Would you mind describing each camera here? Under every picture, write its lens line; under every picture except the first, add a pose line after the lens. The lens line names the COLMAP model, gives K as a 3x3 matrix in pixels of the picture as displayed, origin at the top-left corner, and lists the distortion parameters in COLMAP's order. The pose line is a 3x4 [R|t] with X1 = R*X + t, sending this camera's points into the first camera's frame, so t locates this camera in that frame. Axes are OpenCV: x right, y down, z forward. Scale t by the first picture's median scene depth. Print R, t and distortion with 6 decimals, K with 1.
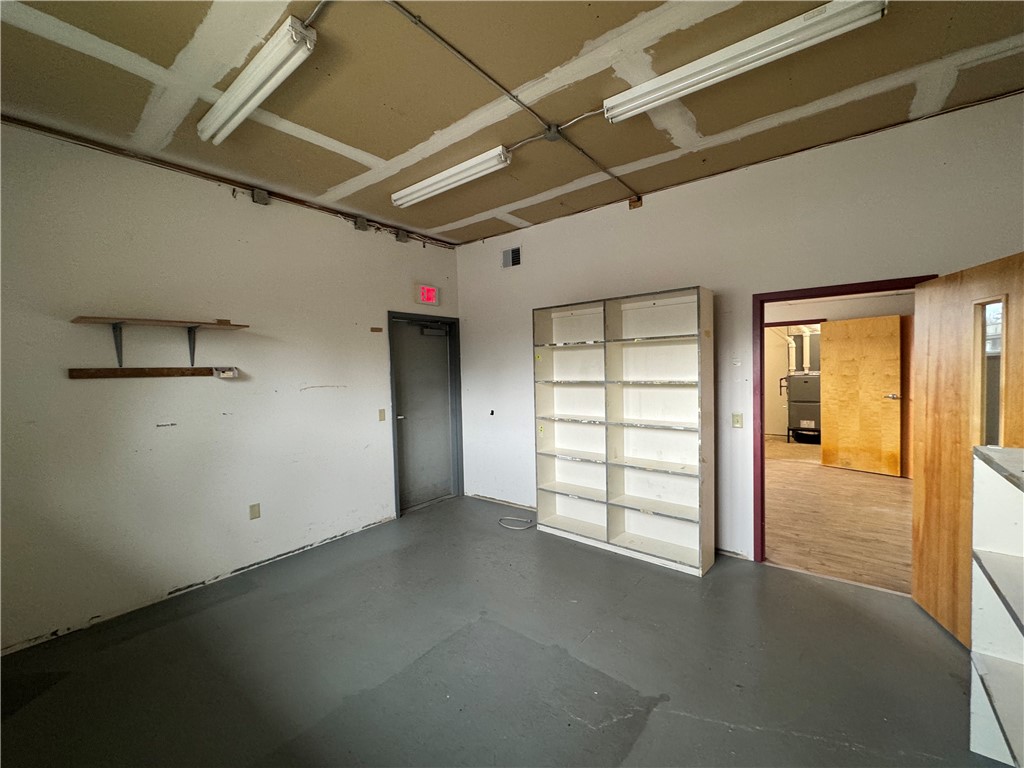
lens RADIAL K [[429.1, 0, 512.7], [0, 429.1, 382.6], [0, 0, 1]] dist [-0.001945, 0.000208]
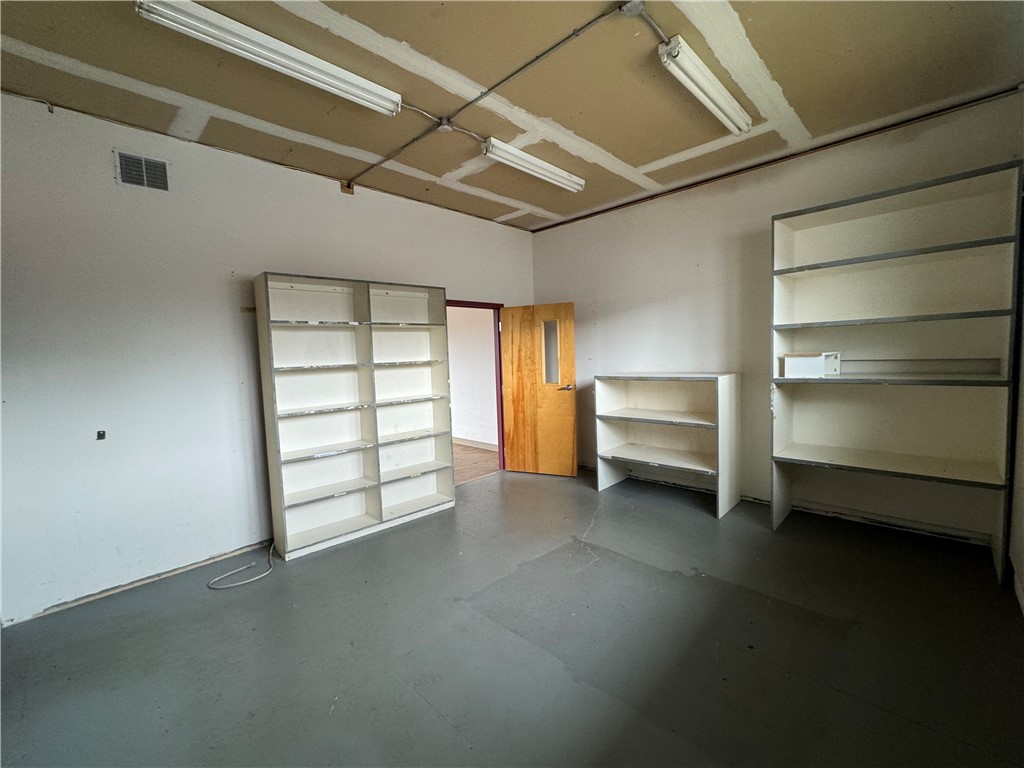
lens RADIAL K [[429.1, 0, 512.7], [0, 429.1, 382.6], [0, 0, 1]] dist [-0.001945, 0.000208]
pose [[0.103062, -0.052981, 0.993263, -0.780869], [0.064711, 0.996822, 0.046457, 0.016505], [-0.992568, 0.059487, 0.106163, 0.597832]]
